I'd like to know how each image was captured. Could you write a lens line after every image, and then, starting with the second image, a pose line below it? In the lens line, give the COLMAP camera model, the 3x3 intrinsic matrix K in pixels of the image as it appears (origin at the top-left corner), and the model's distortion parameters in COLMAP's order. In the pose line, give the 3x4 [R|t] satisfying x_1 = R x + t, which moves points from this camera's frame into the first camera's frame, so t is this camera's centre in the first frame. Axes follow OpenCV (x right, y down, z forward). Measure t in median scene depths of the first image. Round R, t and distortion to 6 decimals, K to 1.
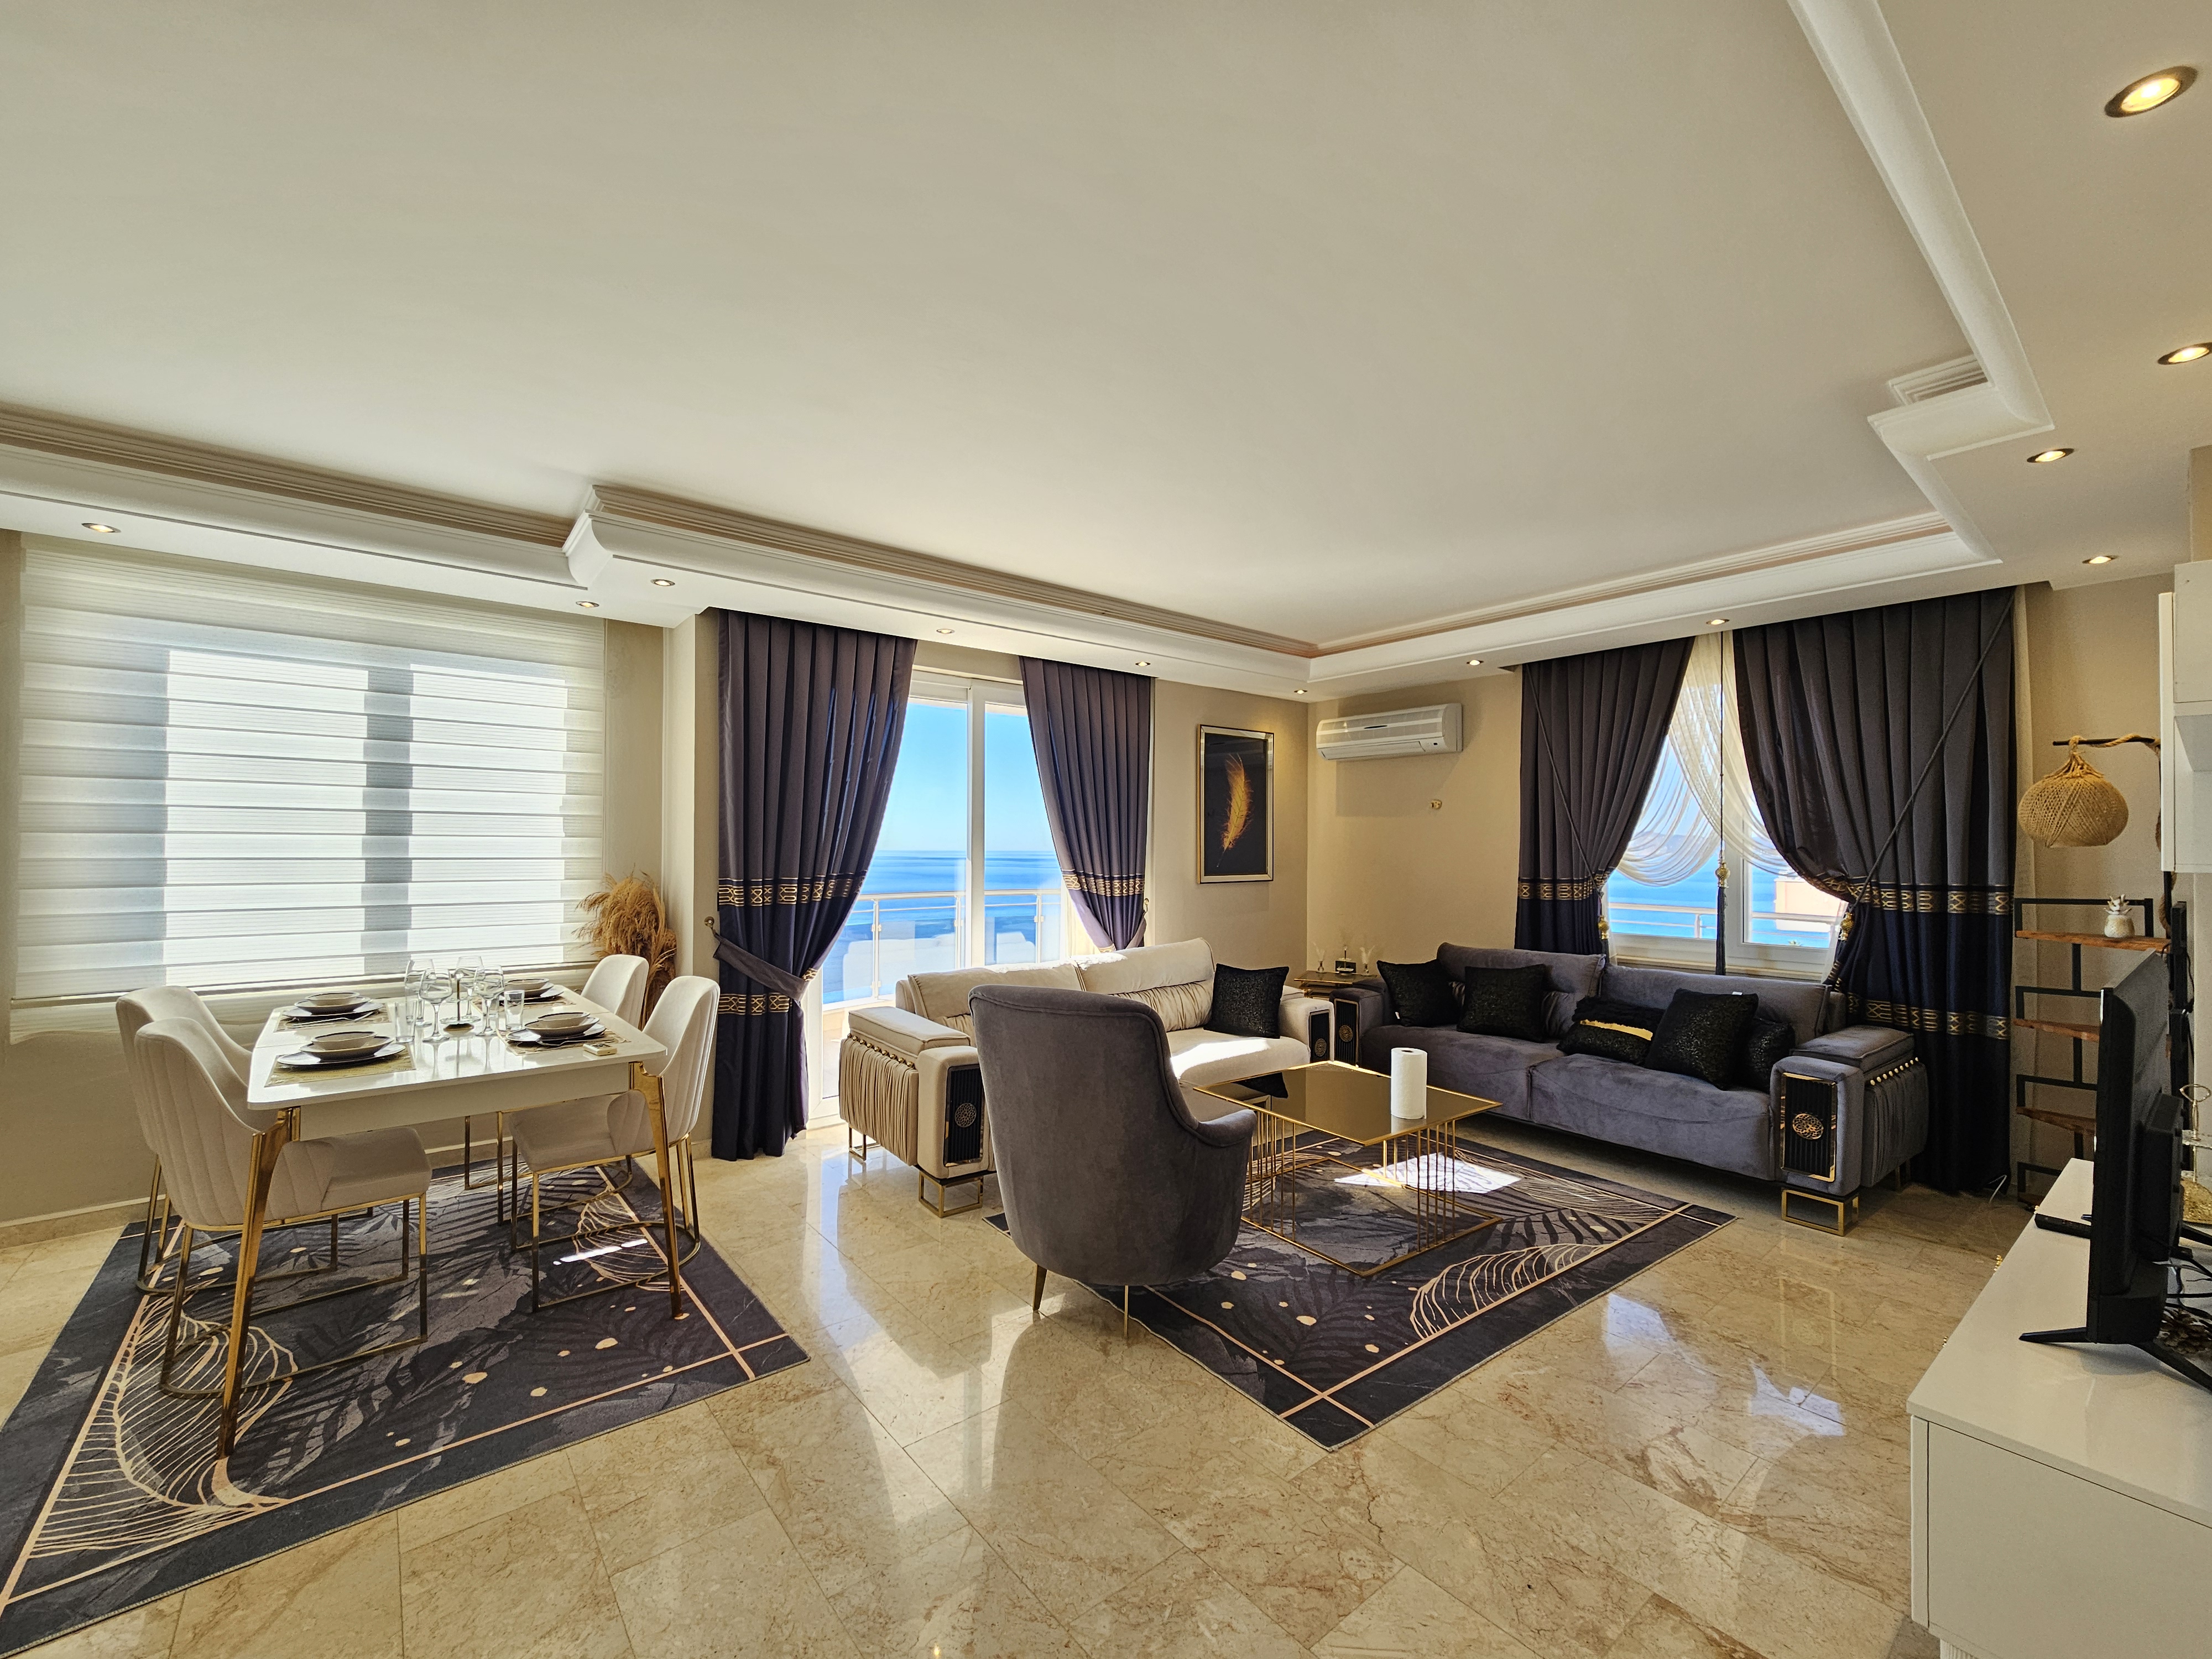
lens RADIAL K [[908.6, 0, 1093.8], [0, 908.6, 833.4], [0, 0, 1]] dist [-0.001221, 0.004186]
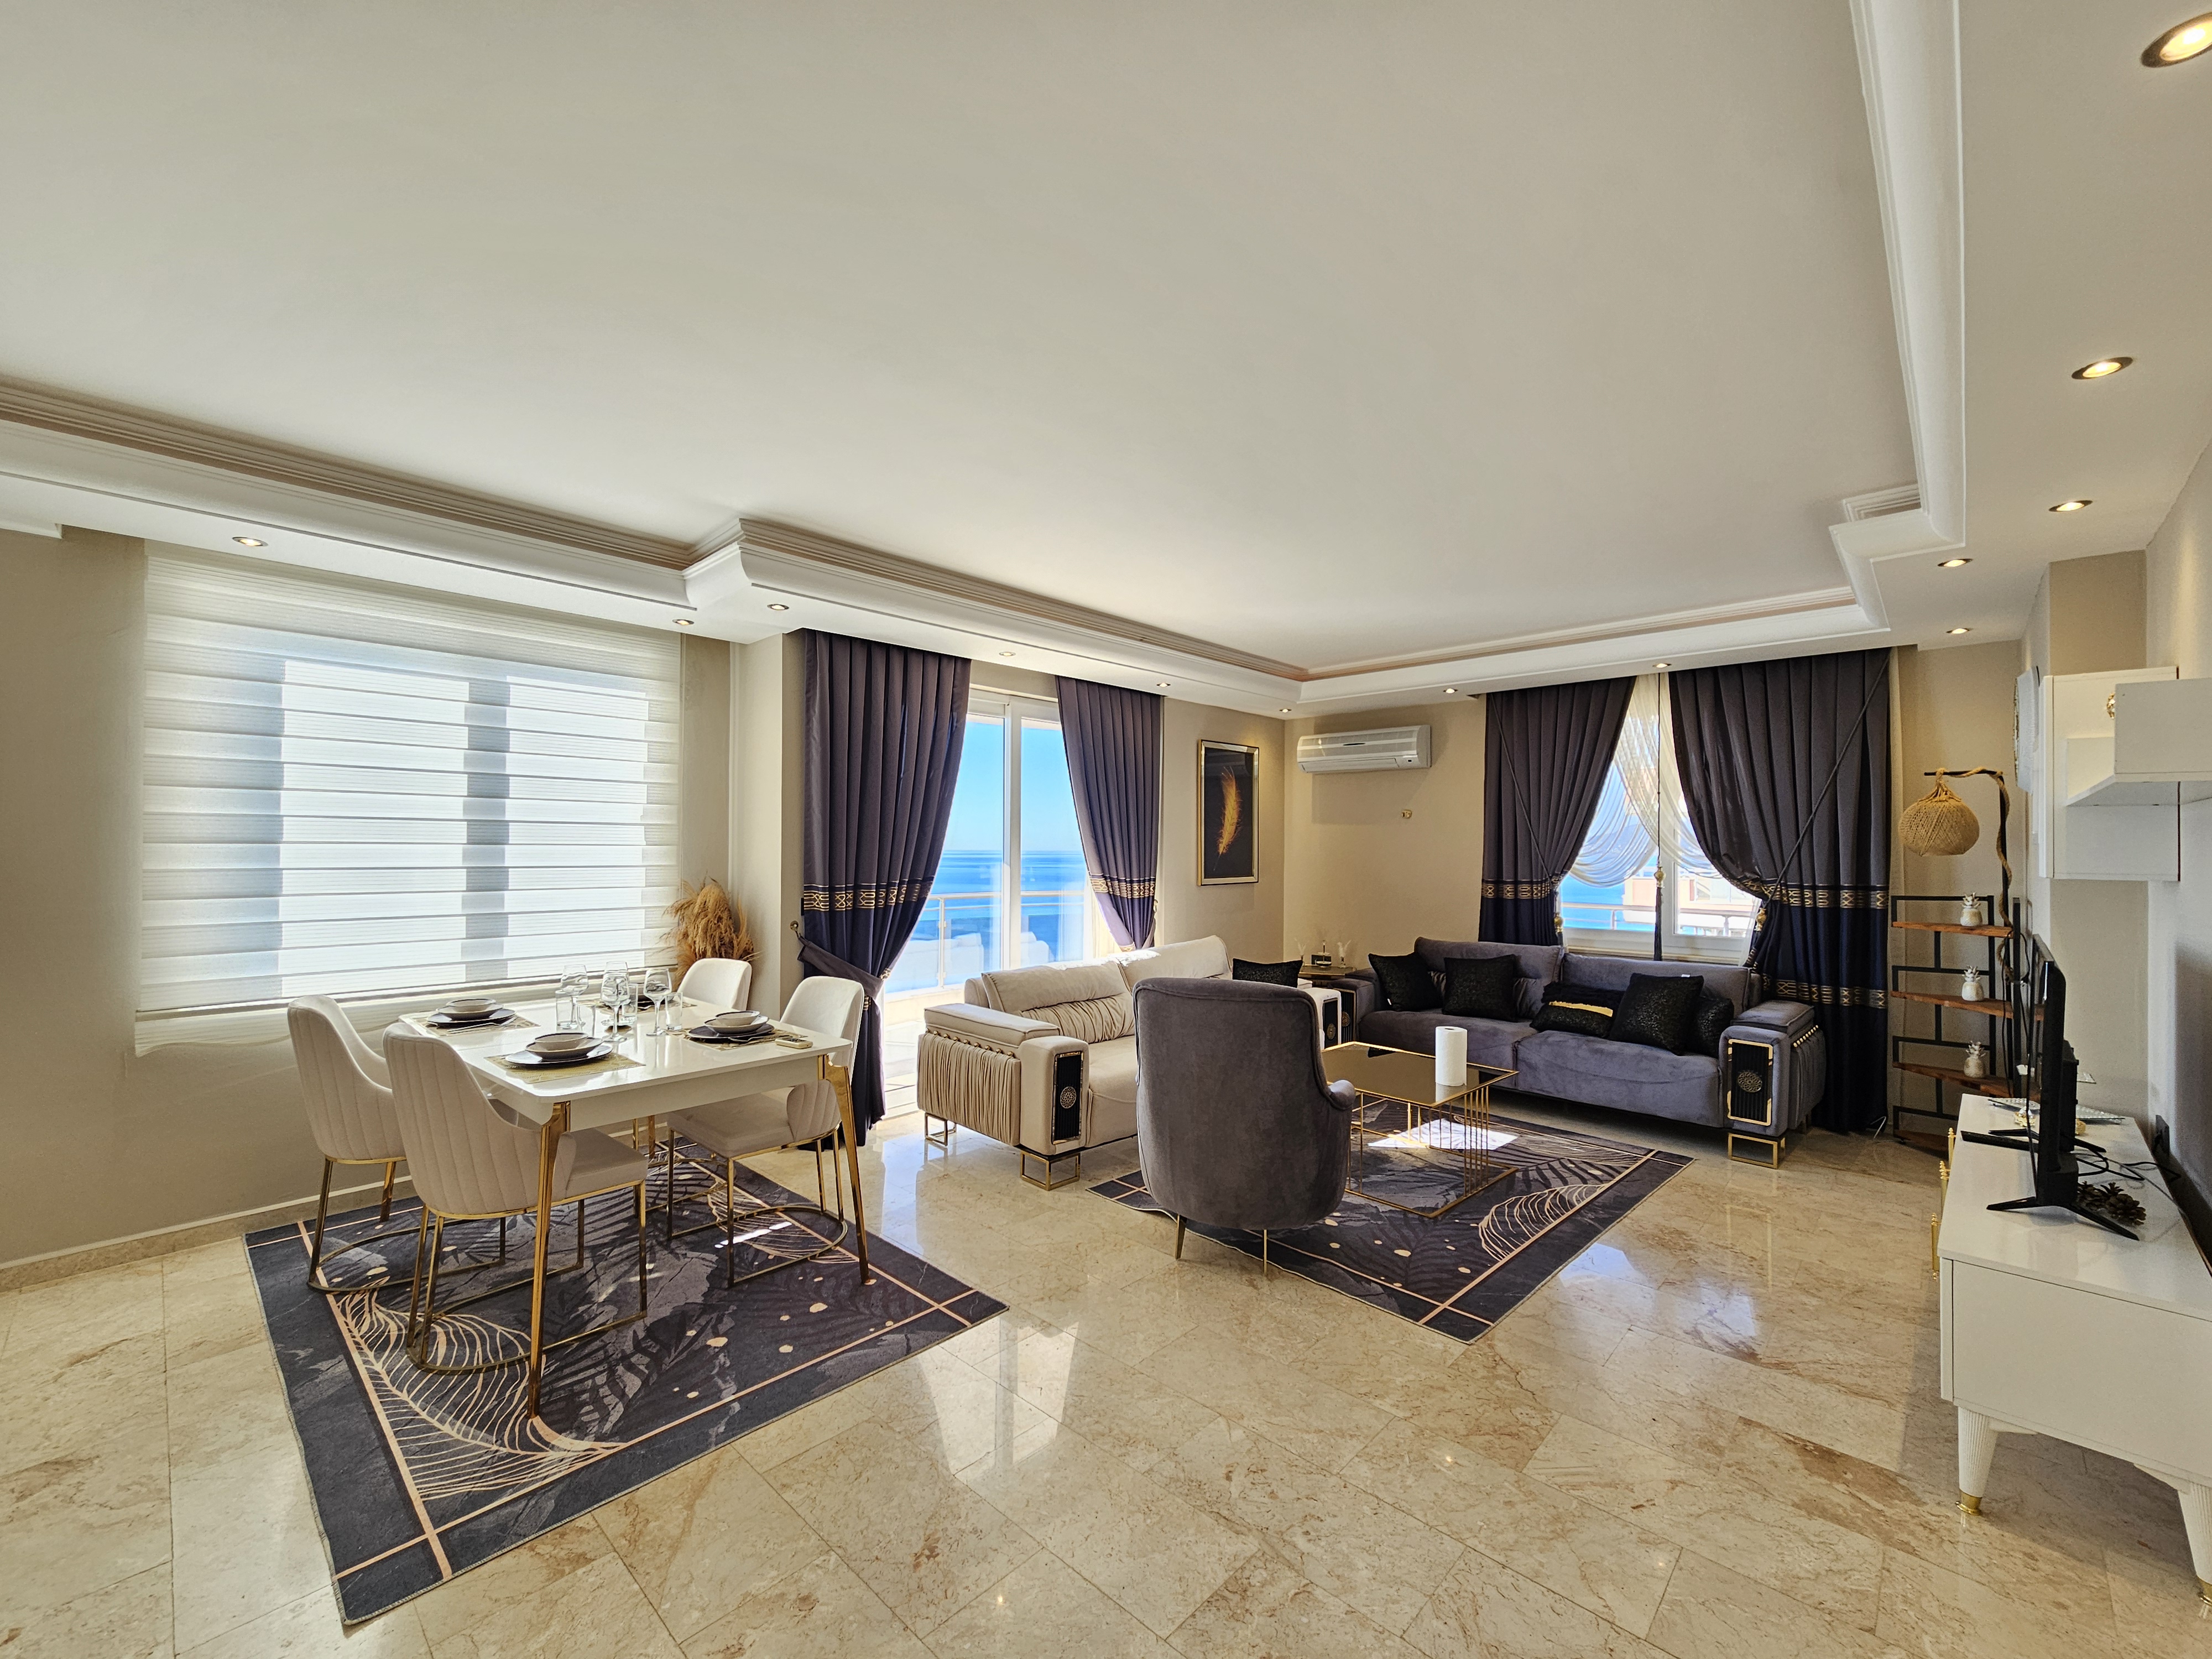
lens RADIAL K [[908.6, 0, 1094.0], [0, 908.6, 834.8], [0, 0, 1]] dist [-0.001221, 0.004186]
pose [[0.991356, 0.002192, 0.131183, -0.240961], [-0.002549, 0.999993, 0.002551, -0.013068], [-0.131177, -0.002863, 0.991355, -0.097904]]
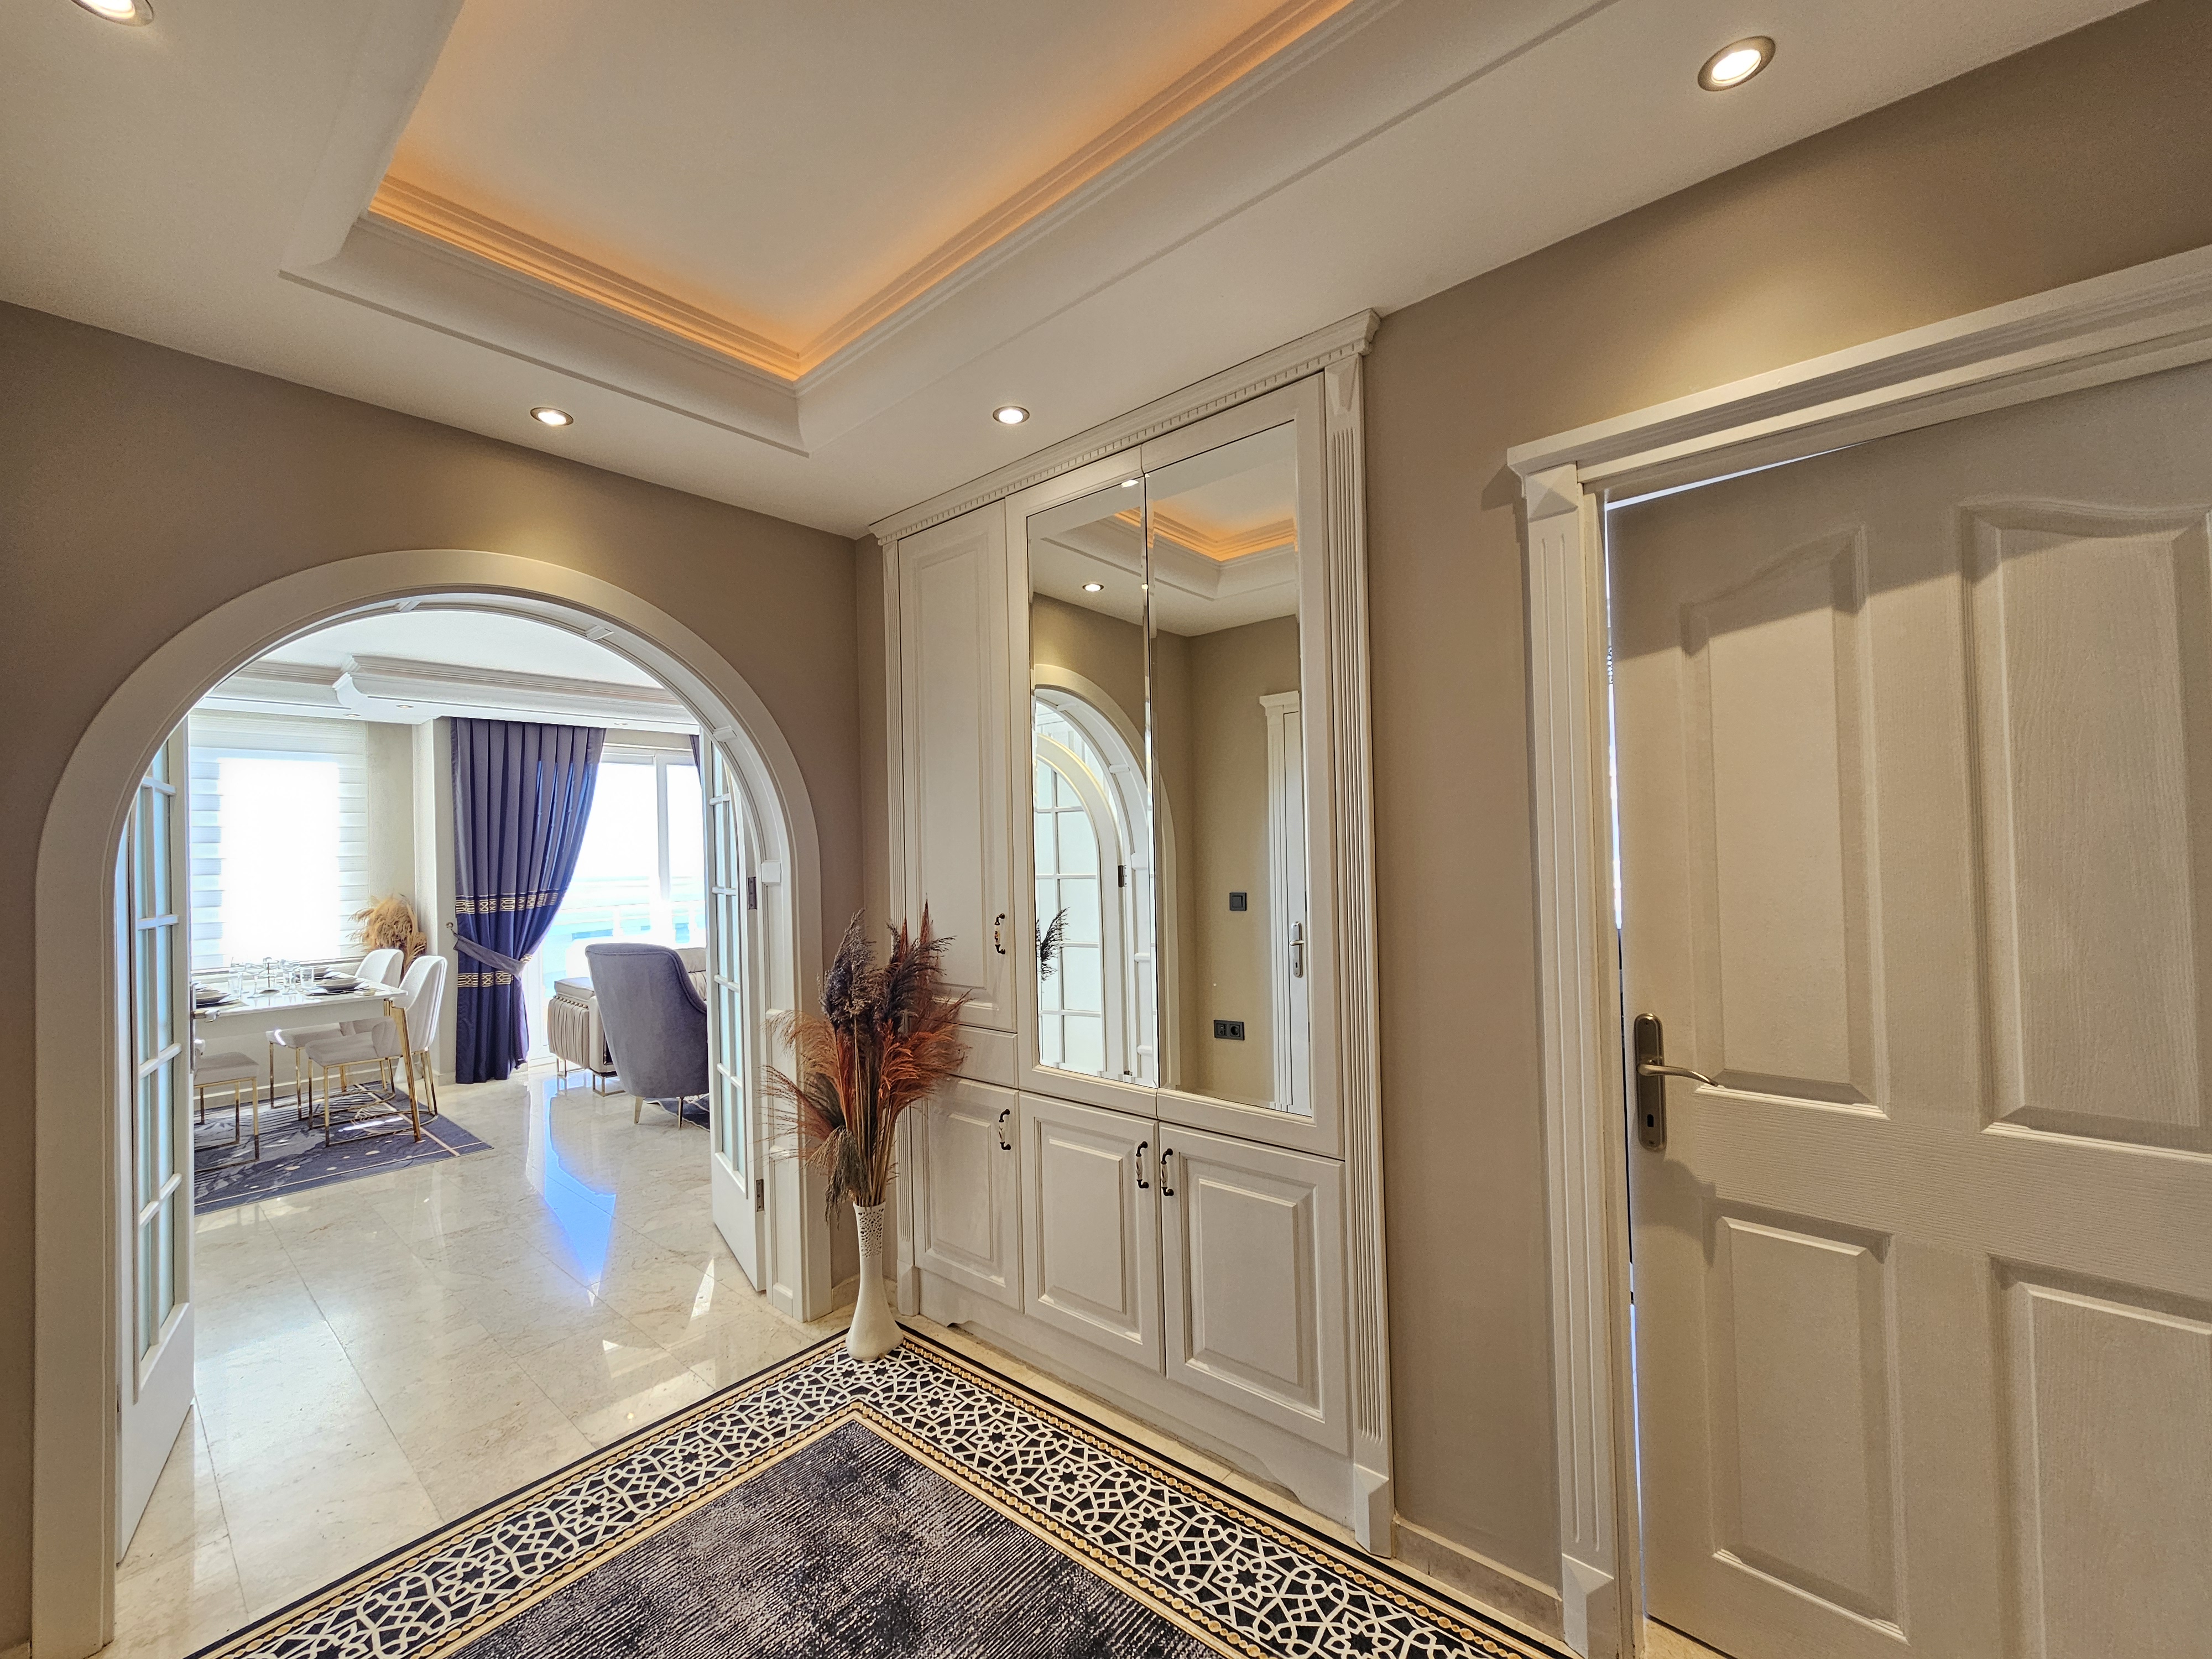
lens RADIAL K [[908.6, 0, 1086.0], [0, 908.6, 828.5], [0, 0, 1]] dist [-0.001221, 0.004186]
pose [[0.986554, -0.030418, 0.160580, 0.413929], [0.032397, 0.999428, -0.009722, -0.014685], [-0.160192, 0.014793, 0.986975, -0.713551]]
